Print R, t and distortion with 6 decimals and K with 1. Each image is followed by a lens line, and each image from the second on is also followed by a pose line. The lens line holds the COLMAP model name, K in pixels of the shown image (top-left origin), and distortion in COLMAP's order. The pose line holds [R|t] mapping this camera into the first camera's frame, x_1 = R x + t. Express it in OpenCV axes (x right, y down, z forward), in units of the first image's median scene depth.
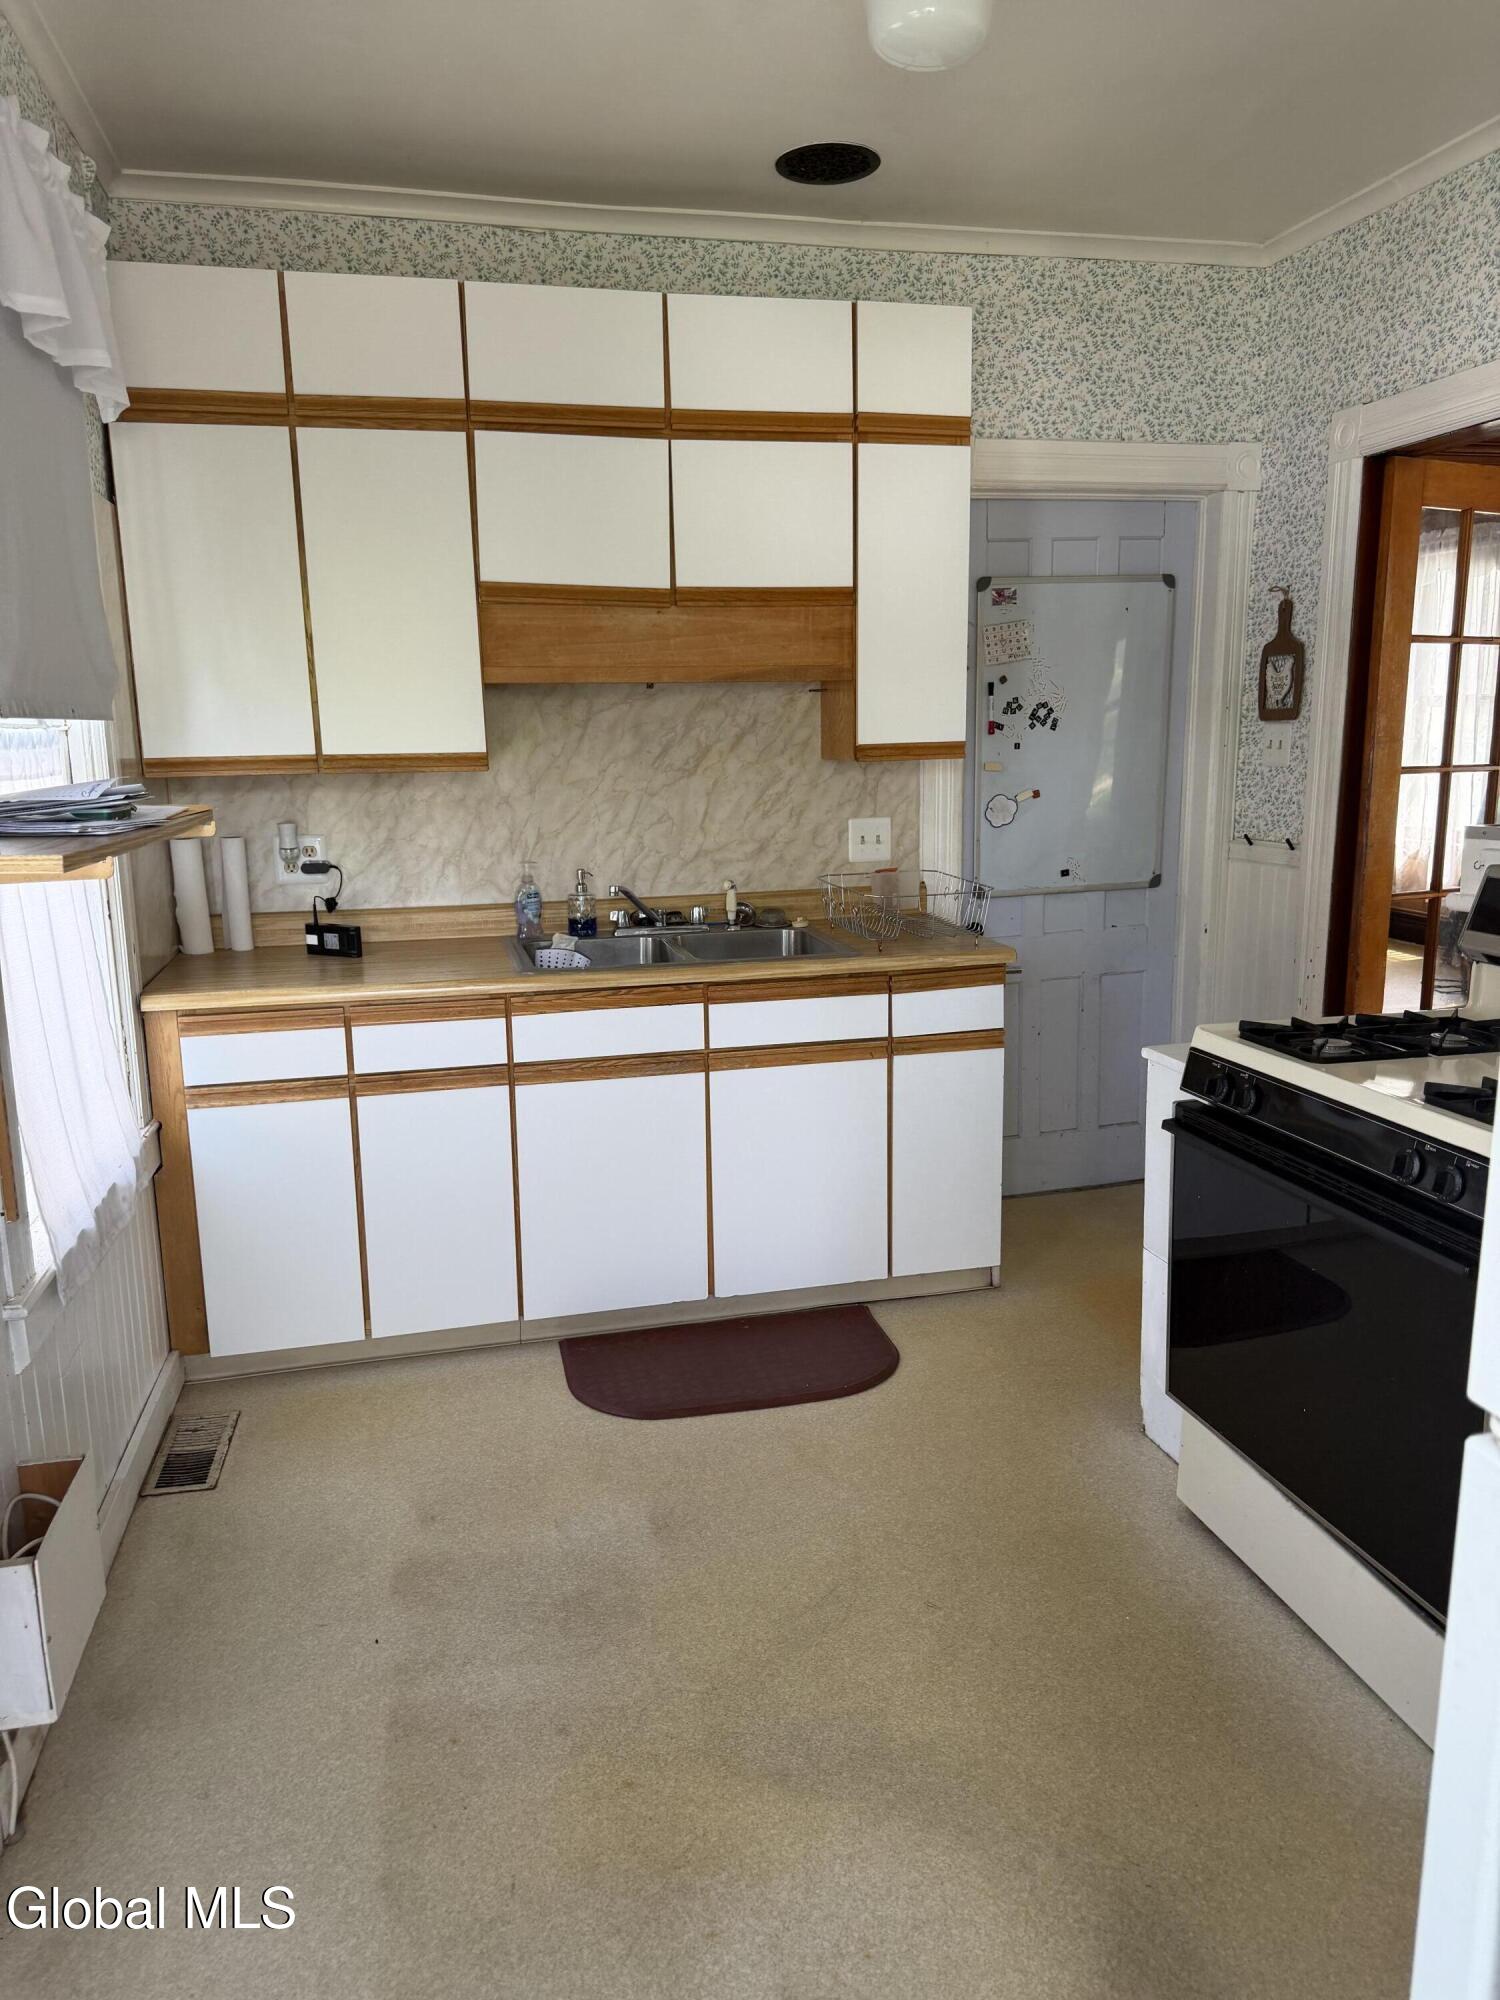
lens RADIAL K [[1421.7, 0, 742.3], [0, 1421.7, 1012.6], [0, 0, 1]] dist [0.036275, -0.041081]
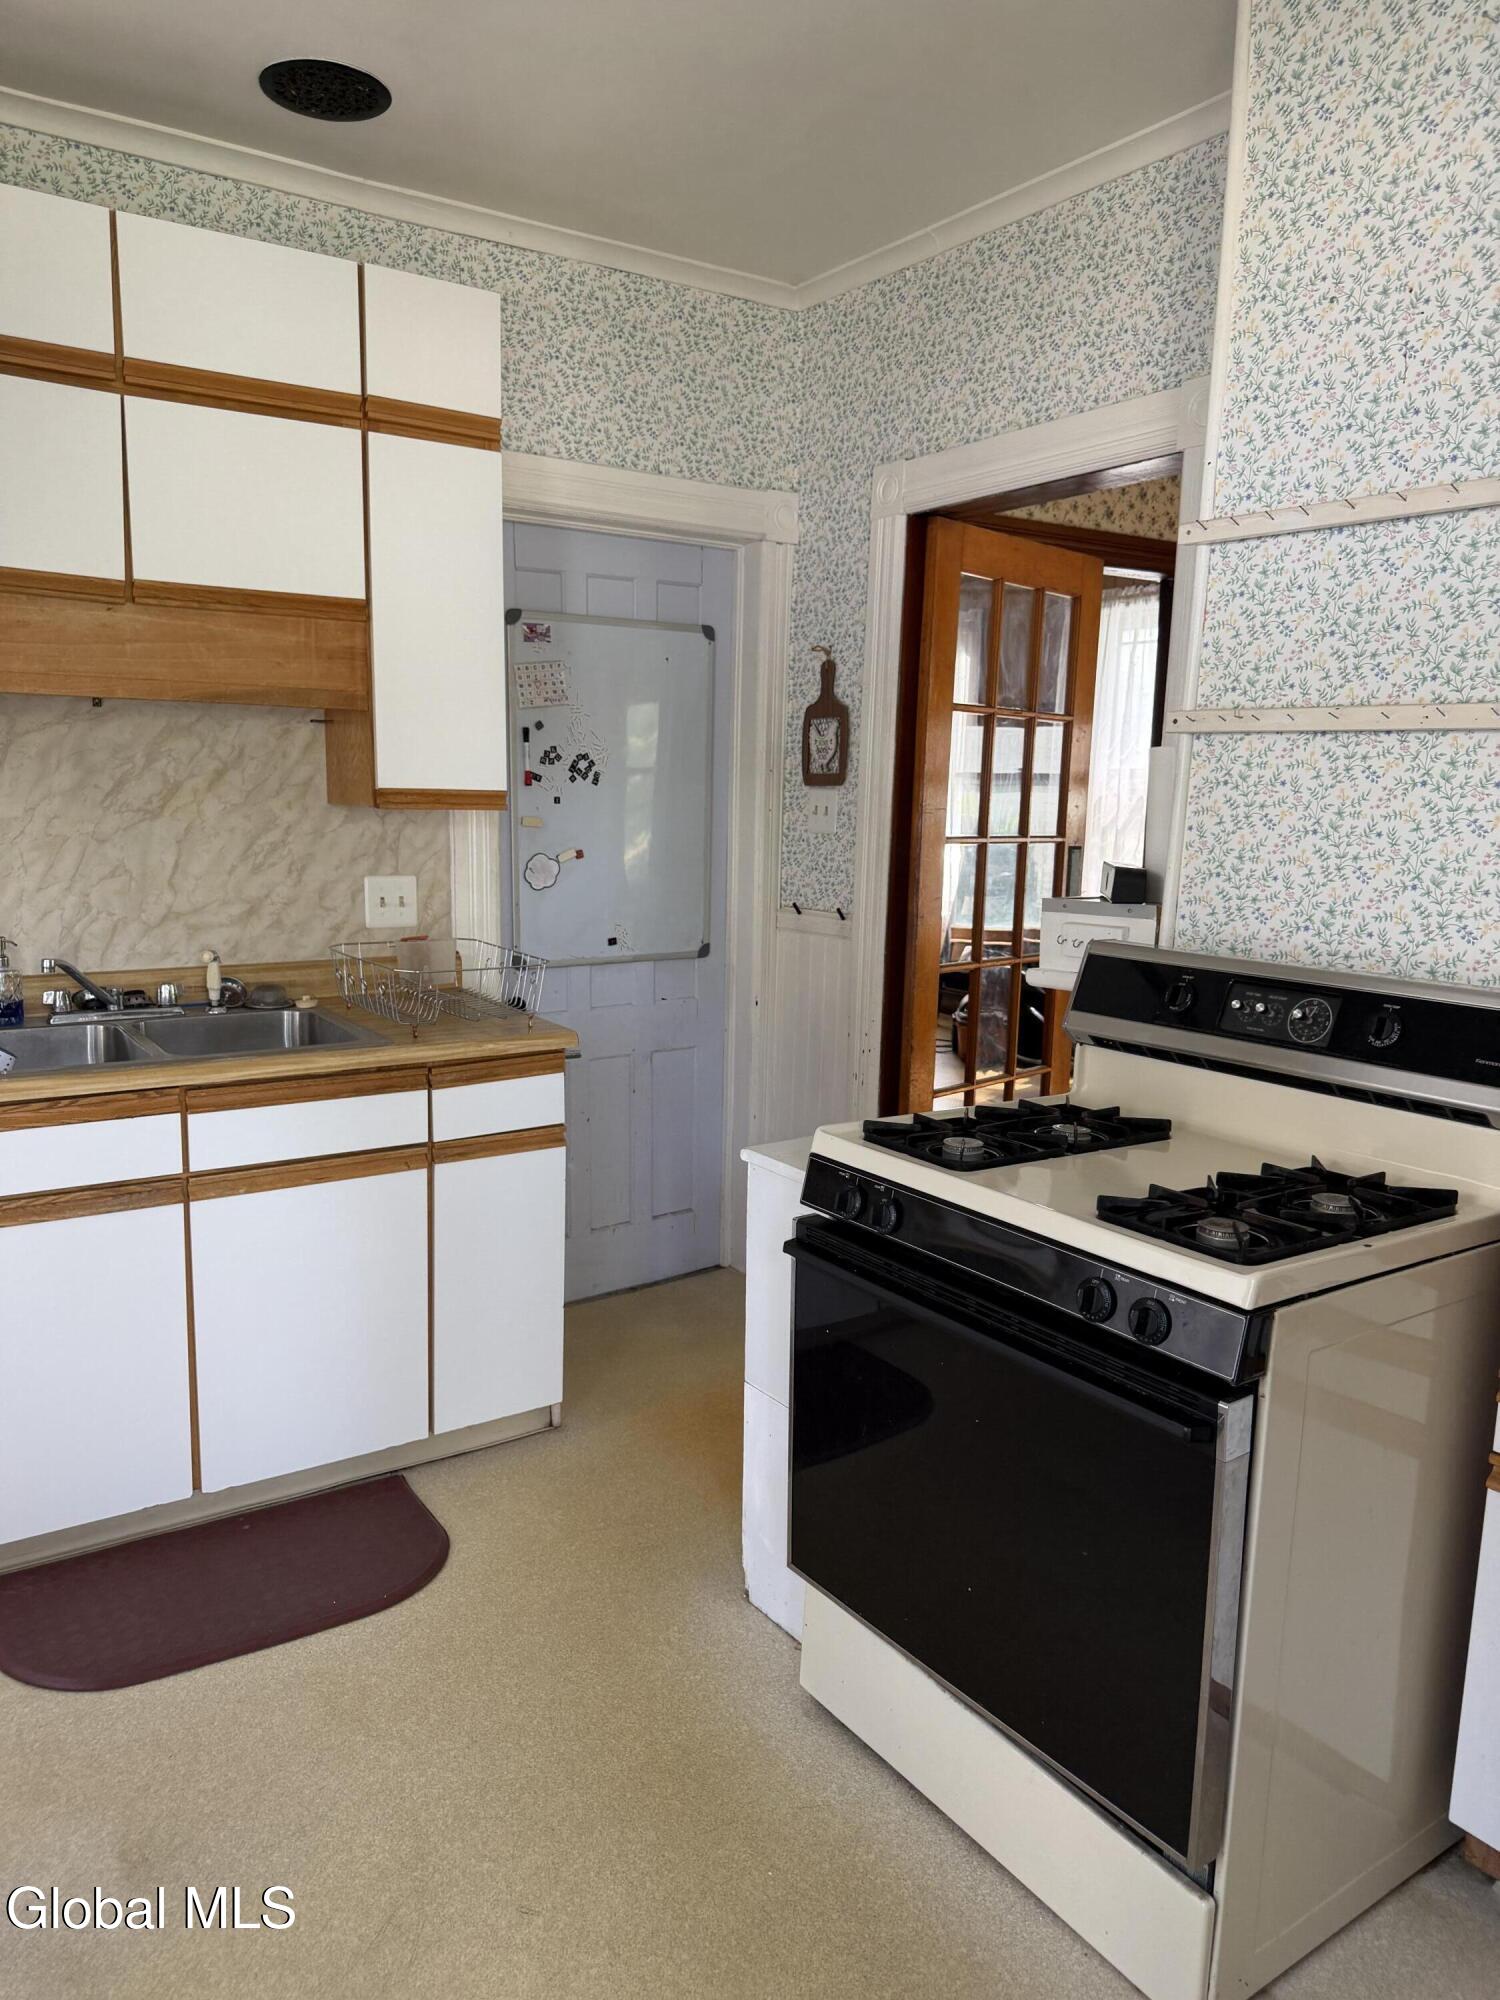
lens RADIAL K [[1421.7, 0, 750.5], [0, 1421.7, 1014.4], [0, 0, 1]] dist [0.036275, -0.041081]
pose [[0.934255, -0.015580, 0.356265, -0.013438], [0.030032, 0.998934, -0.035069, -0.020798], [-0.355338, 0.043463, 0.933727, 0.153050]]
